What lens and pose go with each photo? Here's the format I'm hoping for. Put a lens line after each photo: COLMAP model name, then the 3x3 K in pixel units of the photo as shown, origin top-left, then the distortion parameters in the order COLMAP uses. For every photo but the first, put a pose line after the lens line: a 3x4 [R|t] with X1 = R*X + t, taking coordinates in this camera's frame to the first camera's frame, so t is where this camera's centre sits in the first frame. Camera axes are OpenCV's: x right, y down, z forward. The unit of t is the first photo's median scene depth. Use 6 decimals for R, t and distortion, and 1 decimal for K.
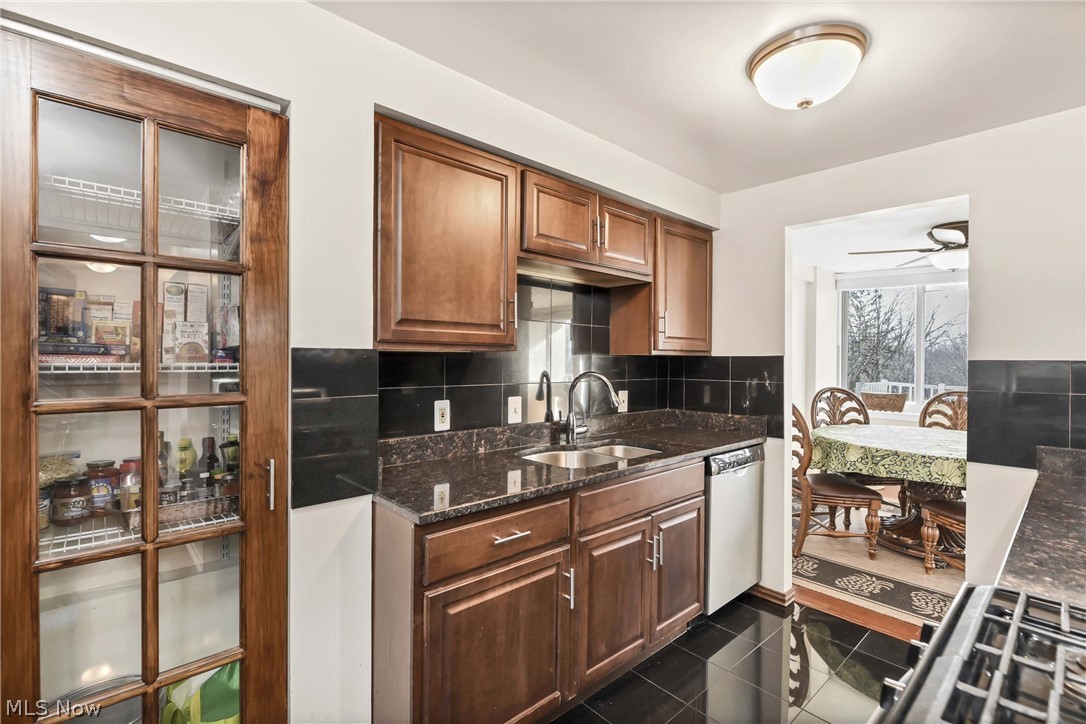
lens RADIAL K [[492.1, 0, 548.6], [0, 492.1, 363.7], [0, 0, 1]] dist [-0.002241, -0.000327]
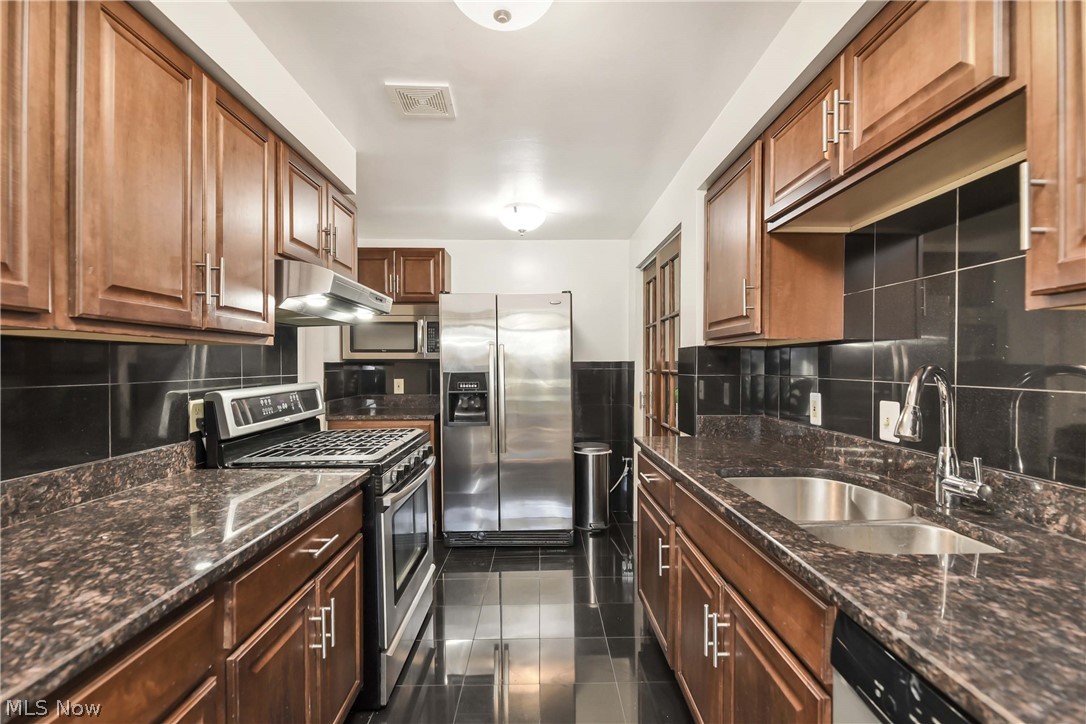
lens RADIAL K [[472.9, 0, 543.0], [0, 472.9, 366.0], [0, 0, 1]] dist [0.001443, -0.005679]
pose [[-0.666206, -0.002661, -0.745763, 0.599506], [-0.010919, 0.999921, 0.006186, 0.017084], [0.745688, 0.012265, -0.666182, 0.896935]]
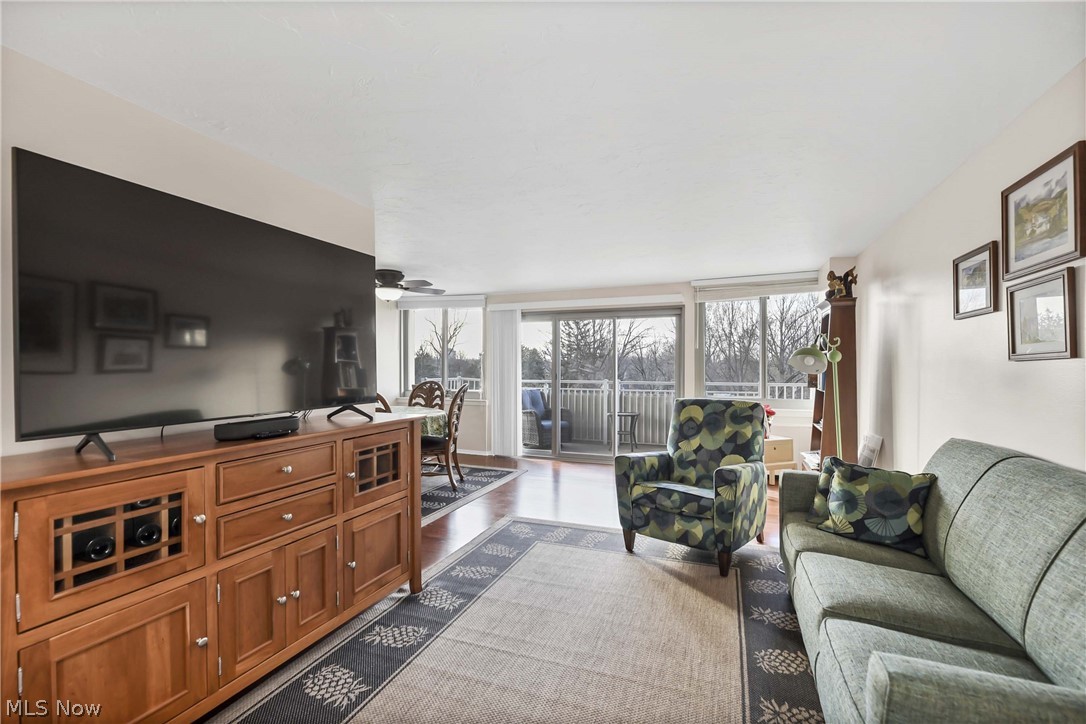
lens RADIAL K [[472.9, 0, 543.0], [0, 472.9, 366.0], [0, 0, 1]] dist [0.001443, -0.005679]
pose [[0.895269, -0.007808, 0.445457, 0.757470], [0.009737, 0.999951, -0.002041, 0.025971], [-0.445419, 0.006165, 0.895301, -0.644994]]
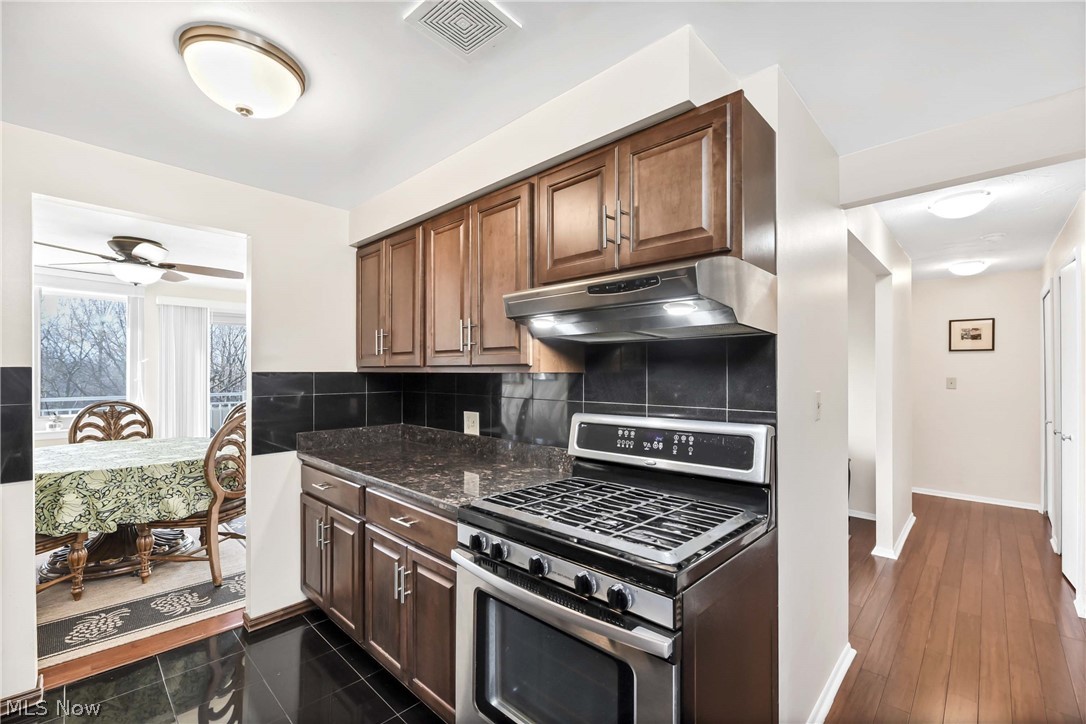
lens RADIAL K [[465.2, 0, 532.2], [0, 465.2, 370.3], [0, 0, 1]] dist [0.000953, -0.004314]
pose [[-0.057137, -0.004434, 0.998357, -0.248720], [0.009221, 0.999945, 0.004969, -0.007809], [-0.998324, 0.009490, -0.057093, 0.281999]]
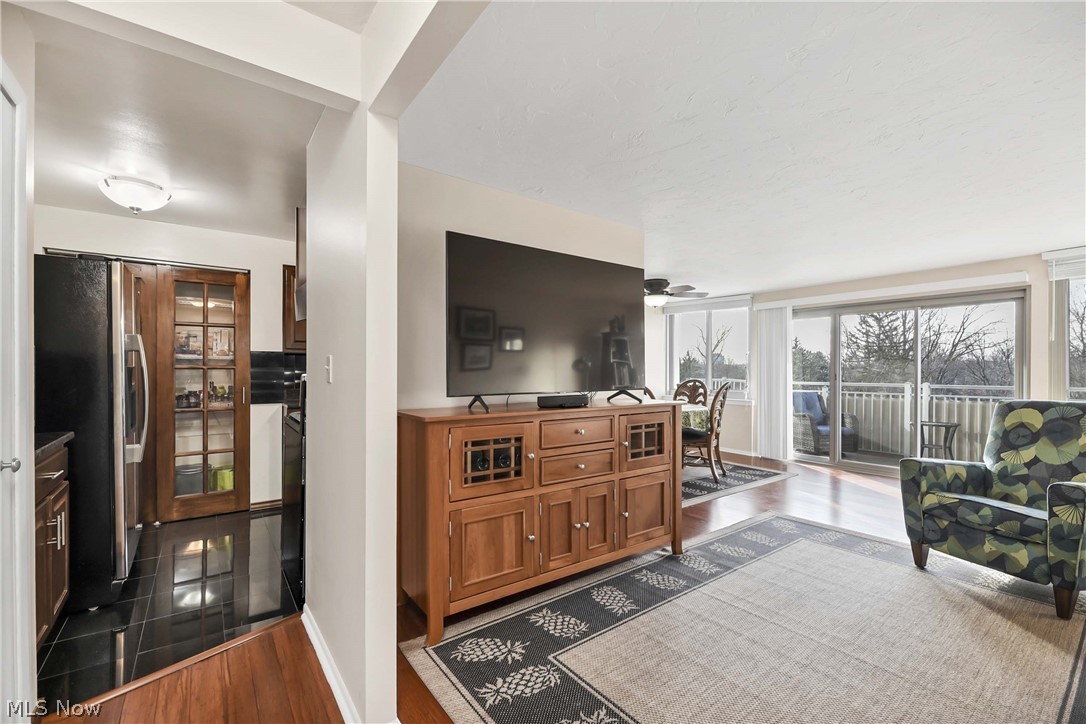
lens RADIAL K [[460.5, 0, 536.4], [0, 460.5, 371.0], [0, 0, 1]] dist [0.001651, -0.004646]
pose [[0.994121, -0.004032, -0.108199, 0.740412], [0.003282, 0.999969, -0.007111, 0.055874], [0.108225, 0.006714, 0.994104, -0.784346]]
